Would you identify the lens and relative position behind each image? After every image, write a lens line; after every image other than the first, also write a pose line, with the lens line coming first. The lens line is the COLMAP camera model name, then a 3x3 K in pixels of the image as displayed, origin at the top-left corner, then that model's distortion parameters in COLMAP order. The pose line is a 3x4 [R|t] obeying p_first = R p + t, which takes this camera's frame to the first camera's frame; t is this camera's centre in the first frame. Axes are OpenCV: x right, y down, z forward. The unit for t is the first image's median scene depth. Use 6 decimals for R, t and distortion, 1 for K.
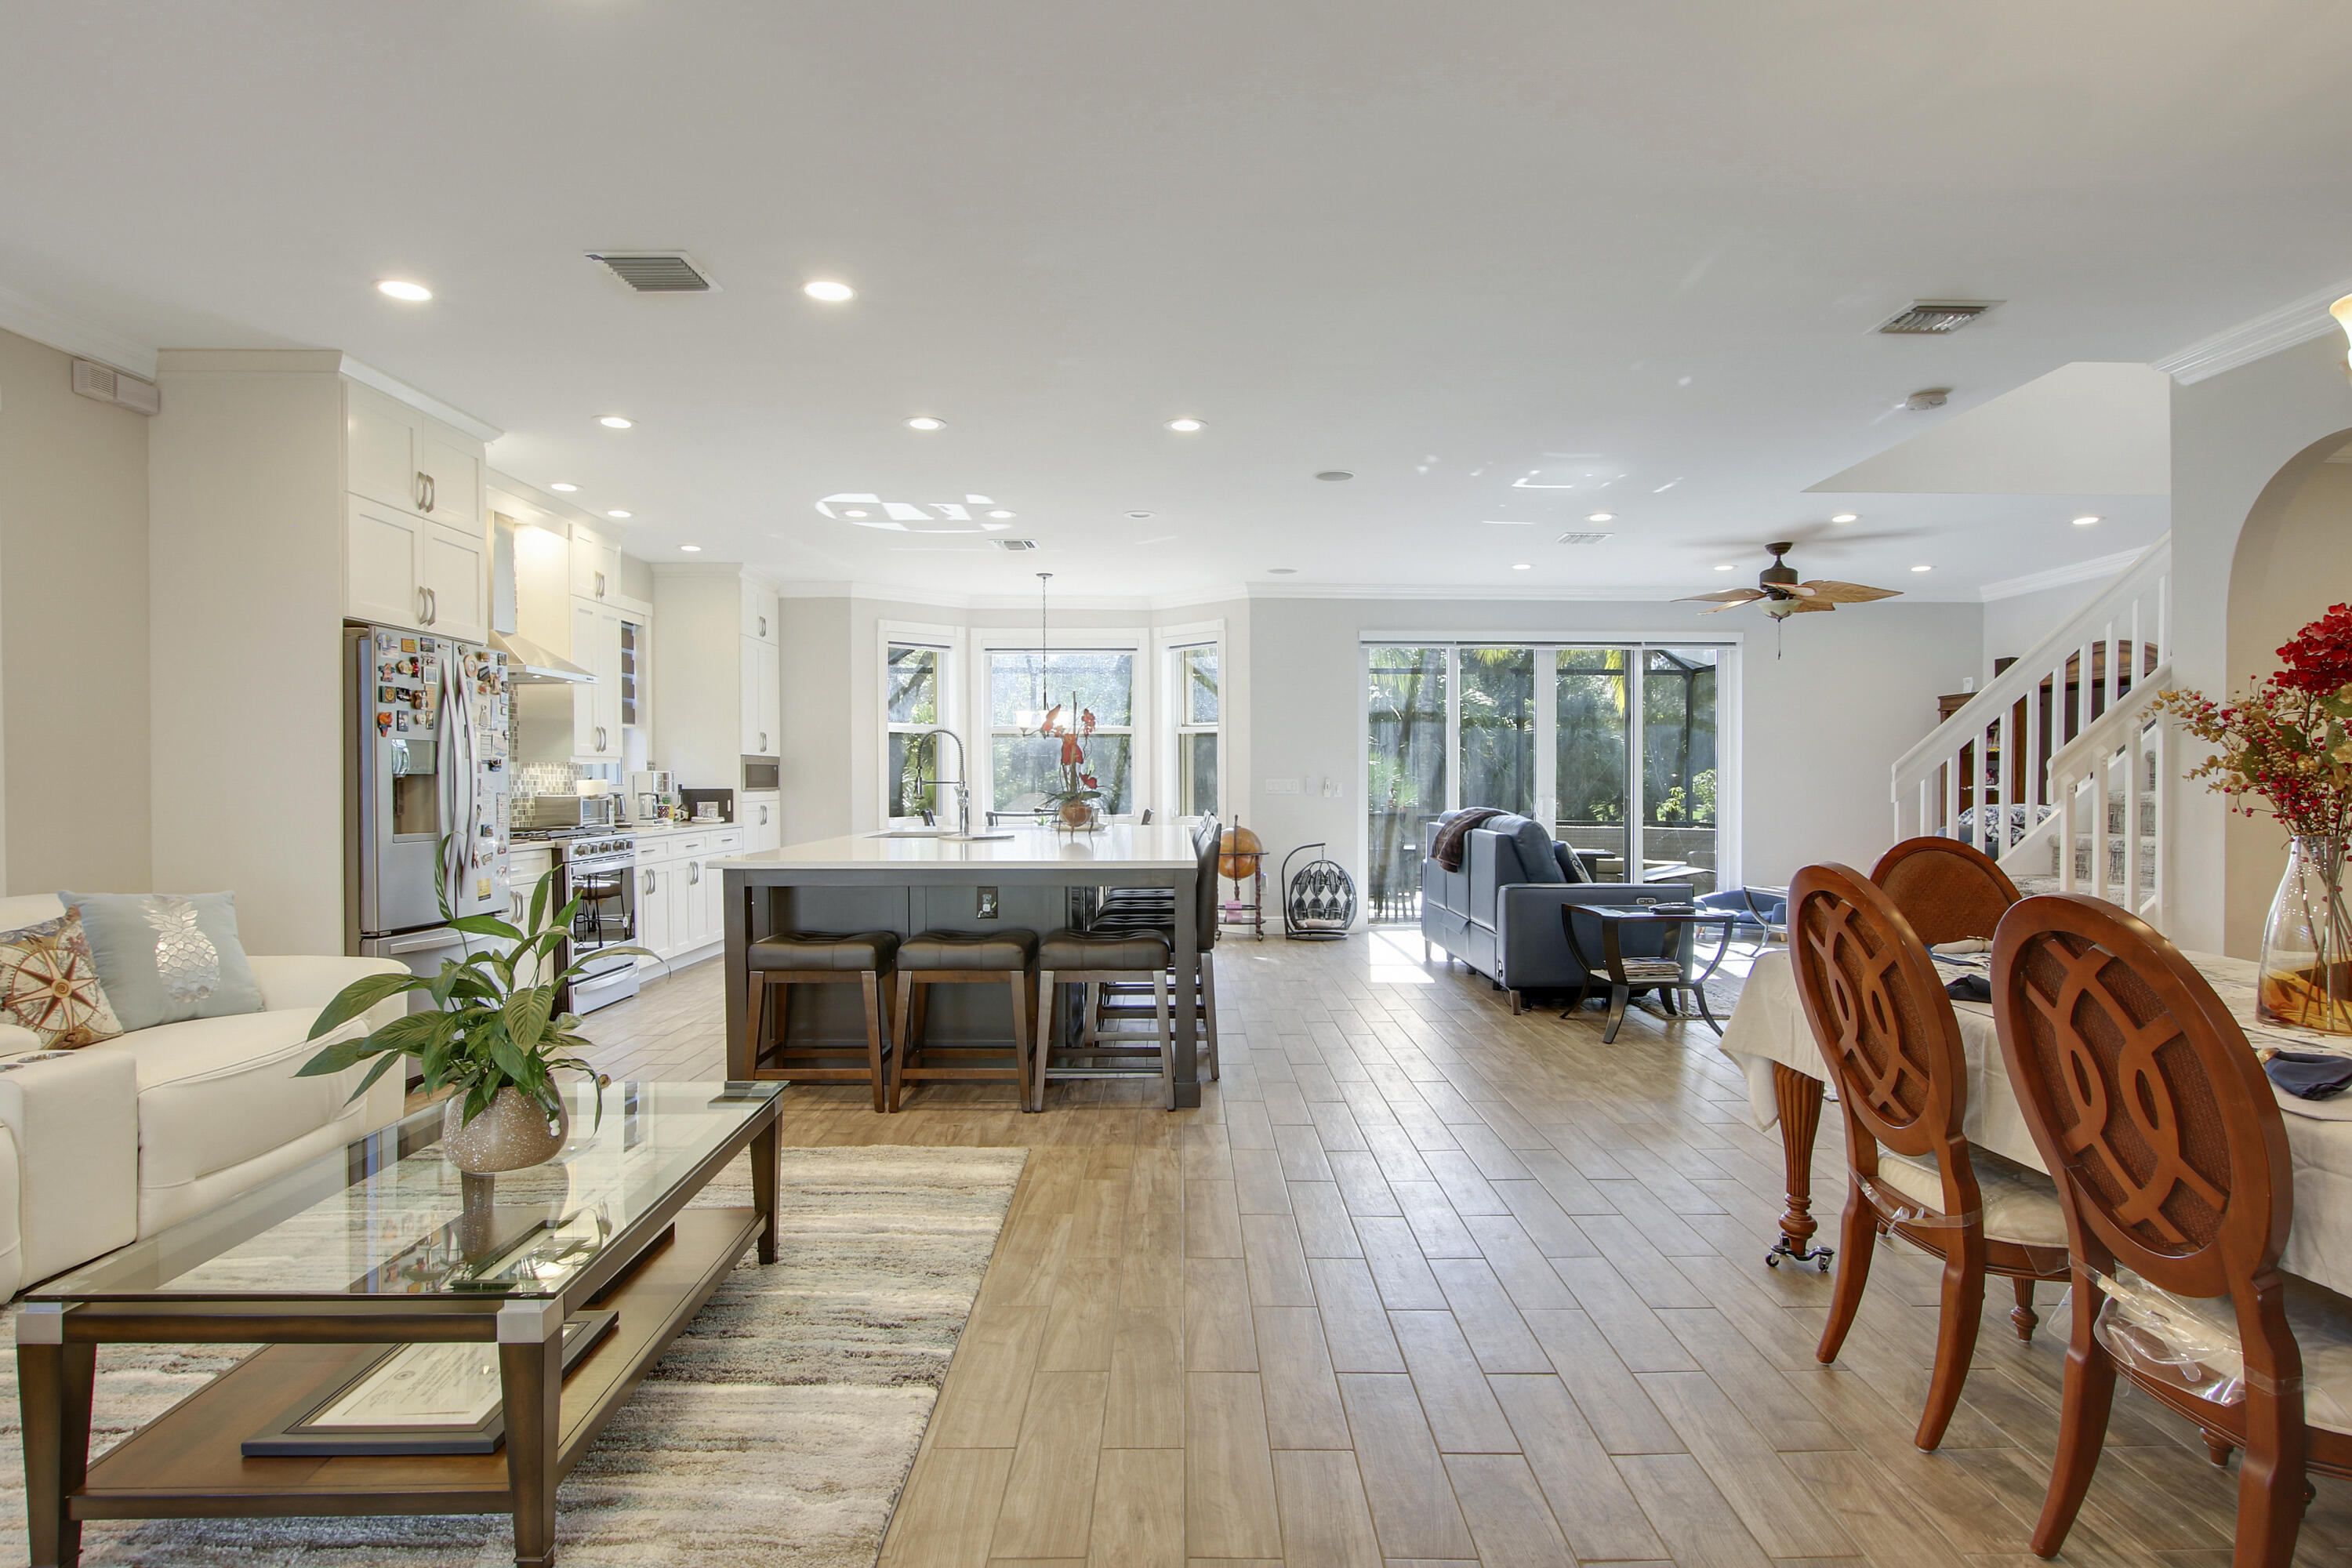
lens RADIAL K [[1225.6, 0, 1197.0], [0, 1225.6, 836.8], [0, 0, 1]] dist [-0.029590, 0.004776]
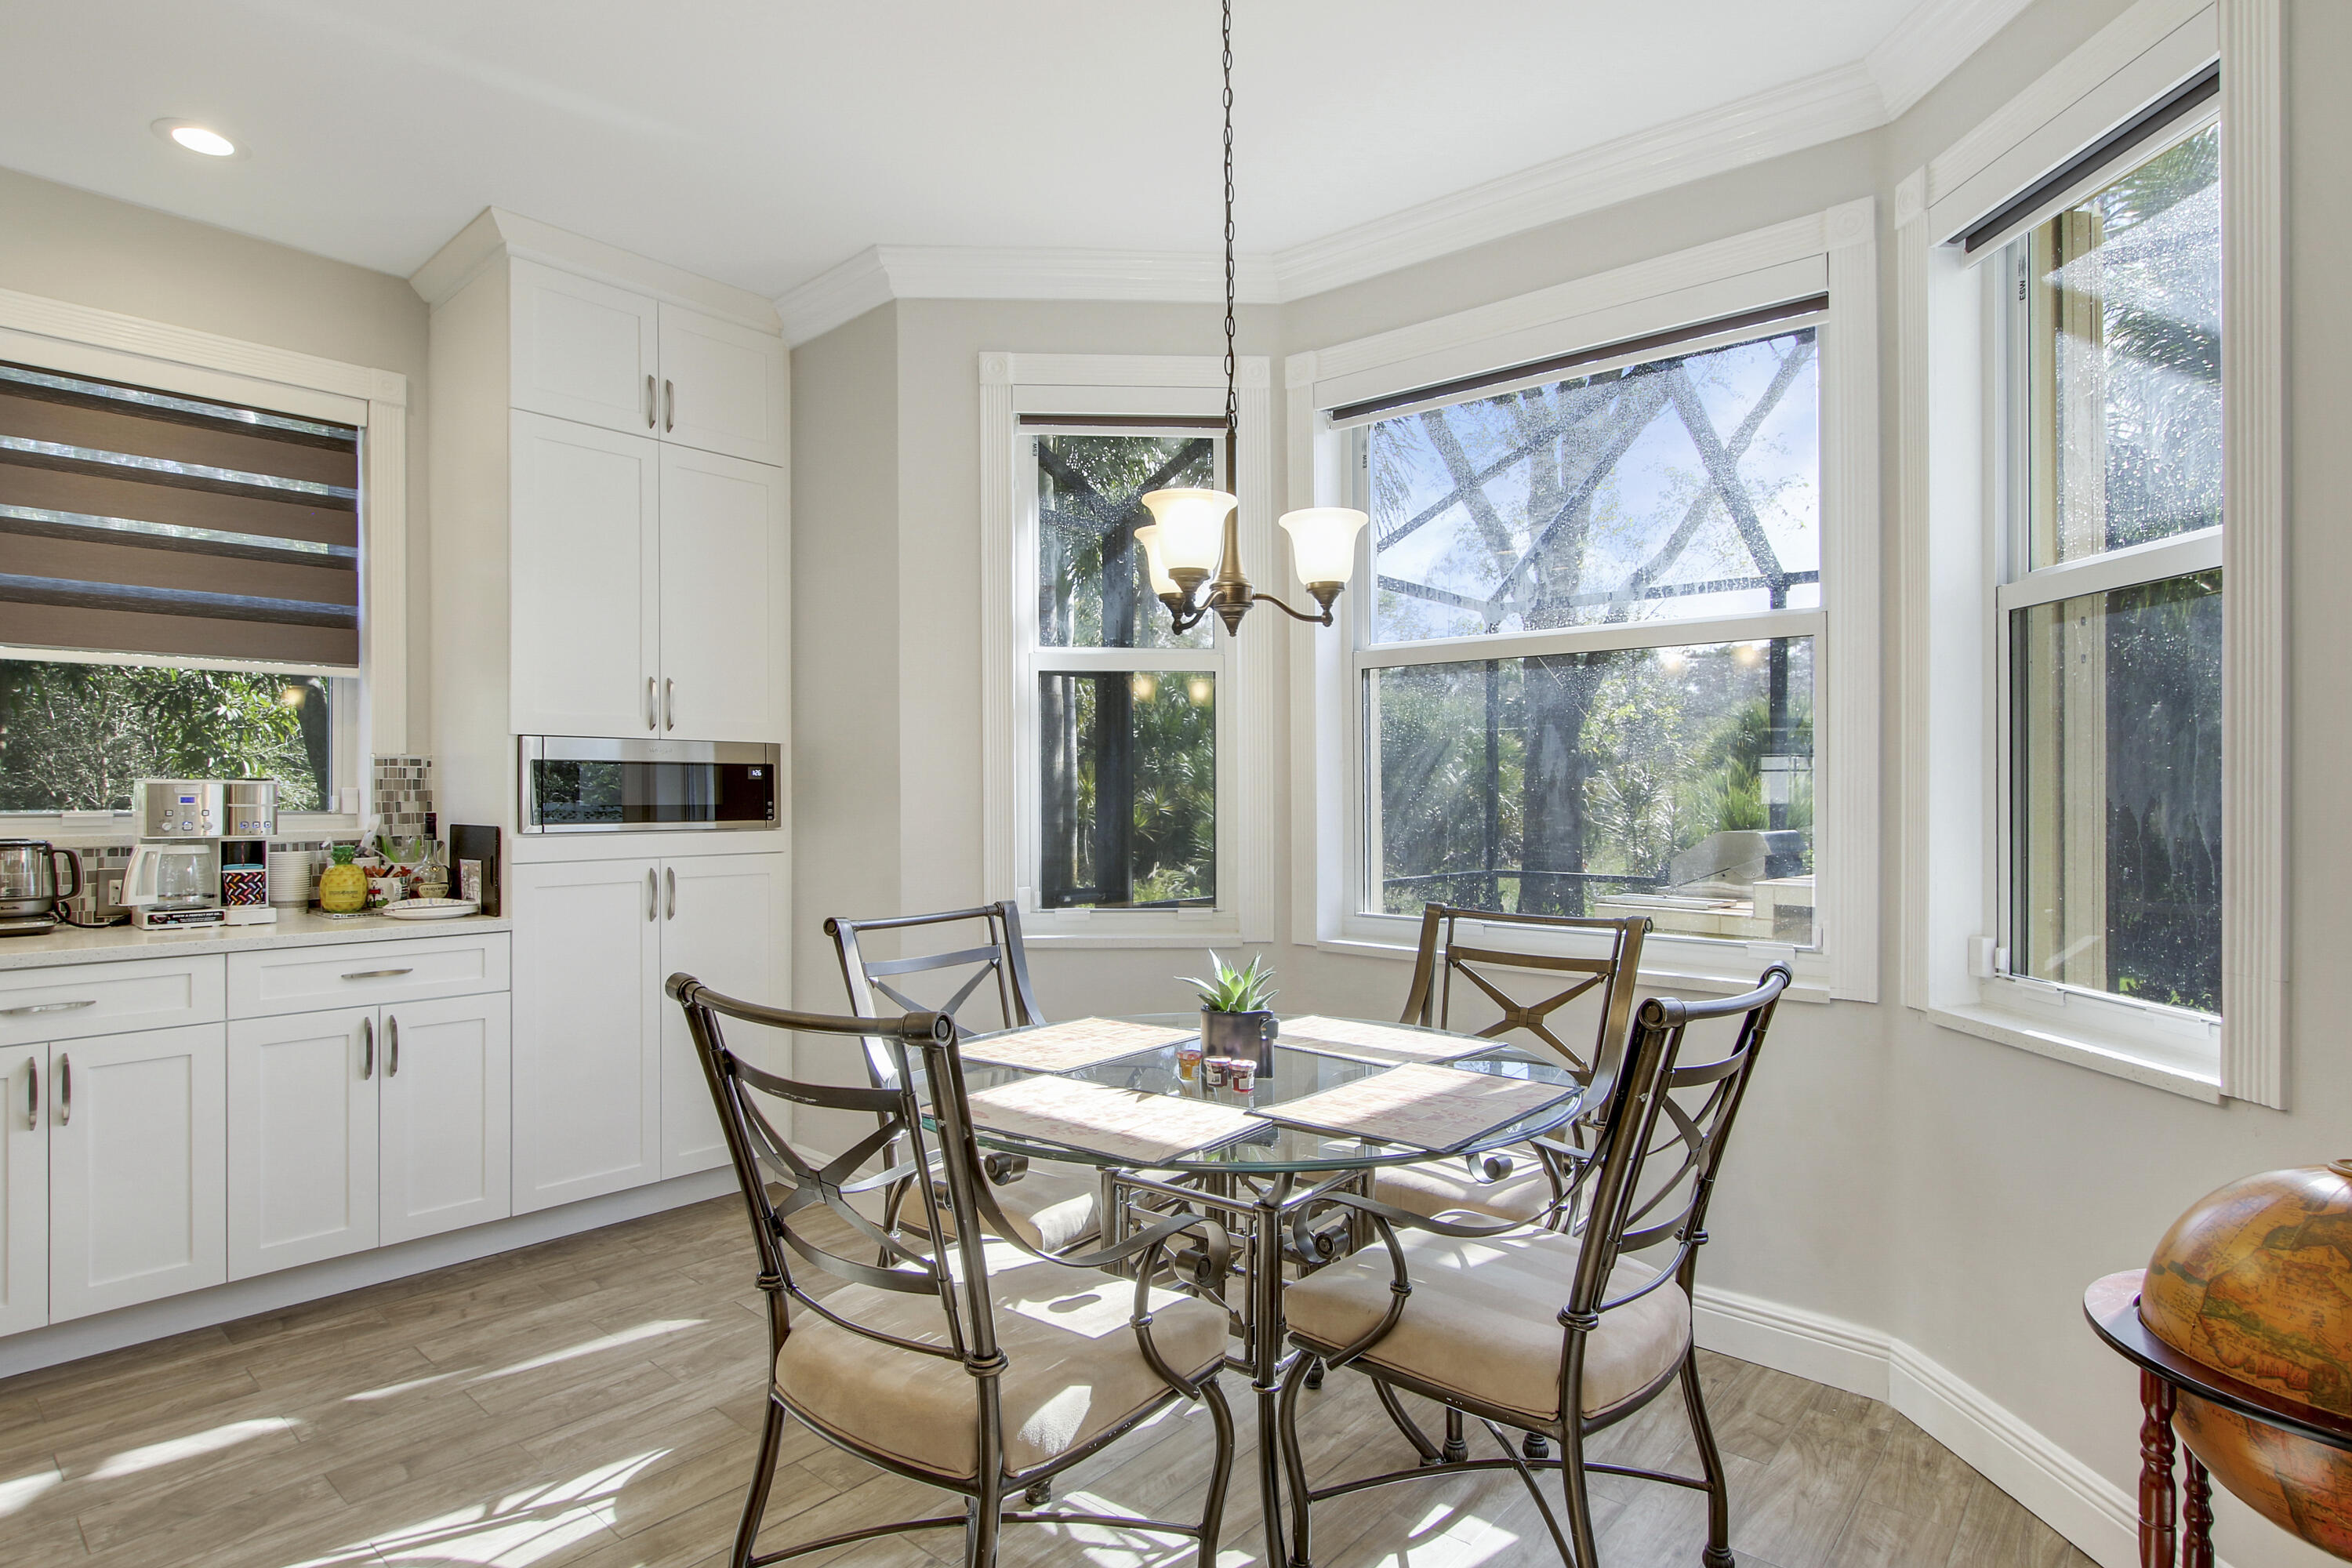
lens RADIAL K [[1225.6, 0, 1185.3], [0, 1225.6, 783.3], [0, 0, 1]] dist [-0.029590, 0.004776]
pose [[0.746739, -0.000499, -0.665117, 0.031053], [-0.034980, 0.998586, -0.040022, -0.062083], [0.664197, 0.053152, 0.745666, 1.185835]]
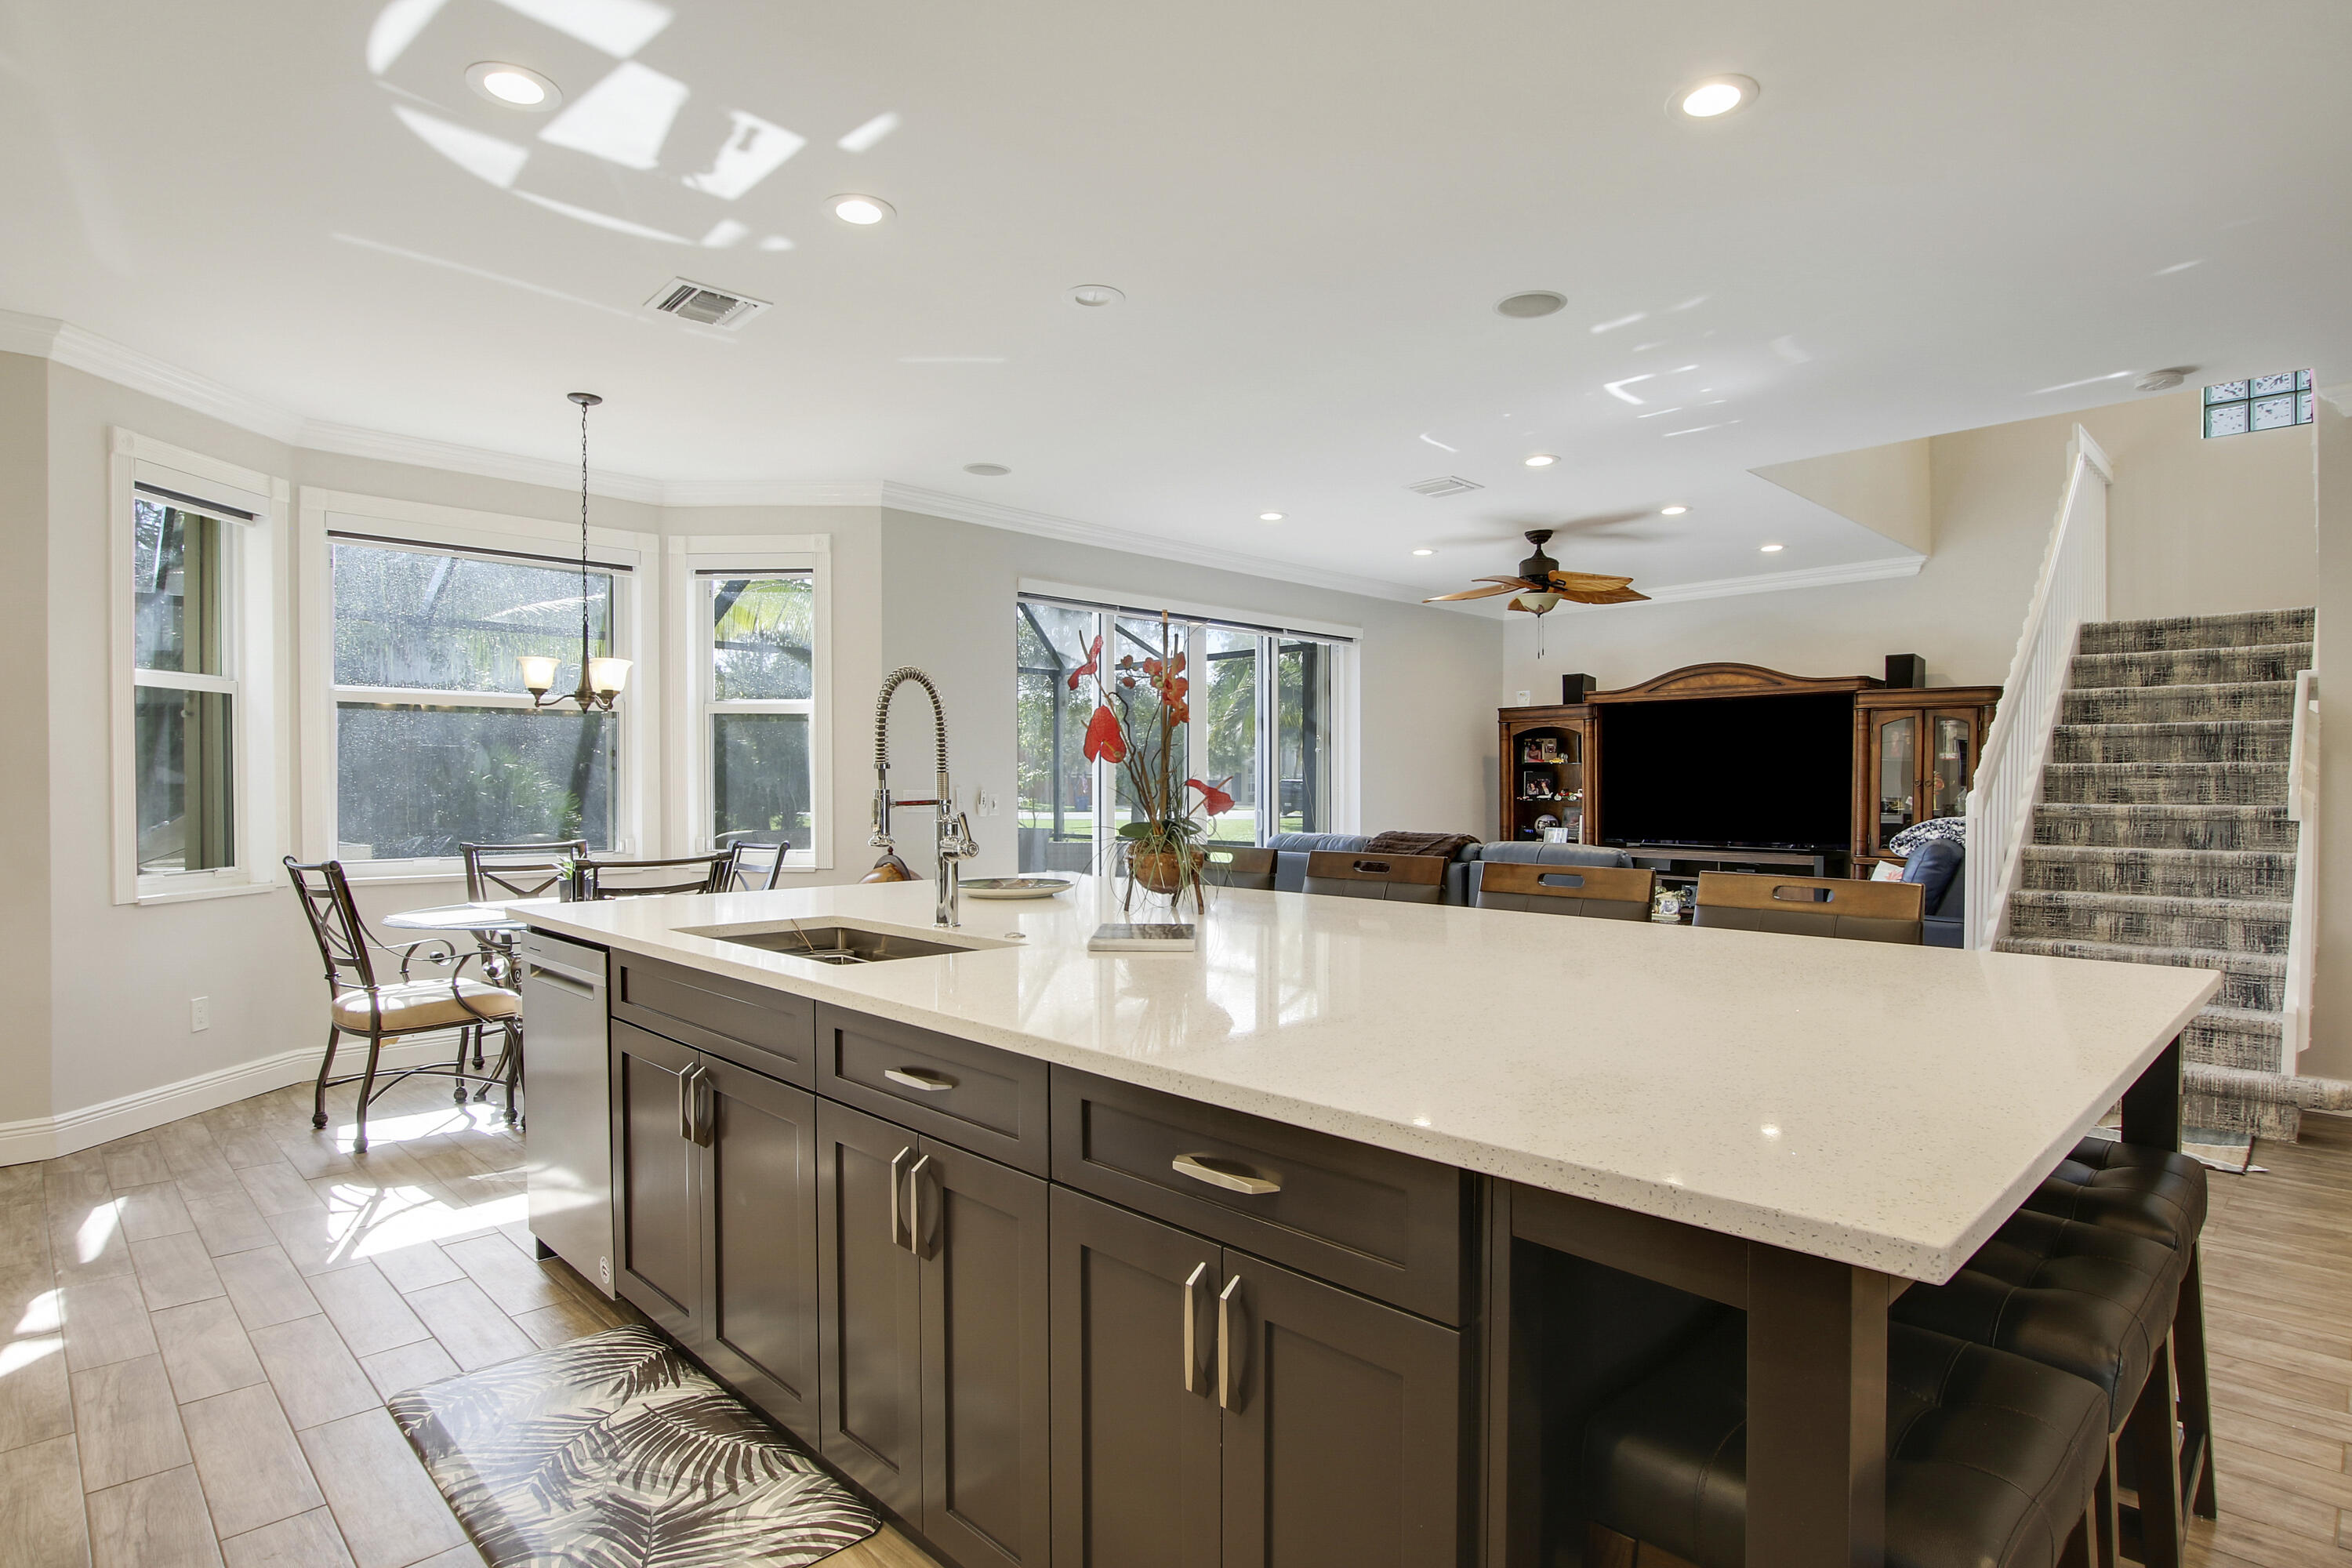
lens RADIAL K [[1225.6, 0, 1191.2], [0, 1225.6, 805.0], [0, 0, 1]] dist [-0.029590, 0.004776]
pose [[0.720606, -0.010718, 0.693262, -0.426444], [0.032032, 0.999328, -0.017845, -0.034129], [-0.692605, 0.035066, 0.720465, 0.651367]]
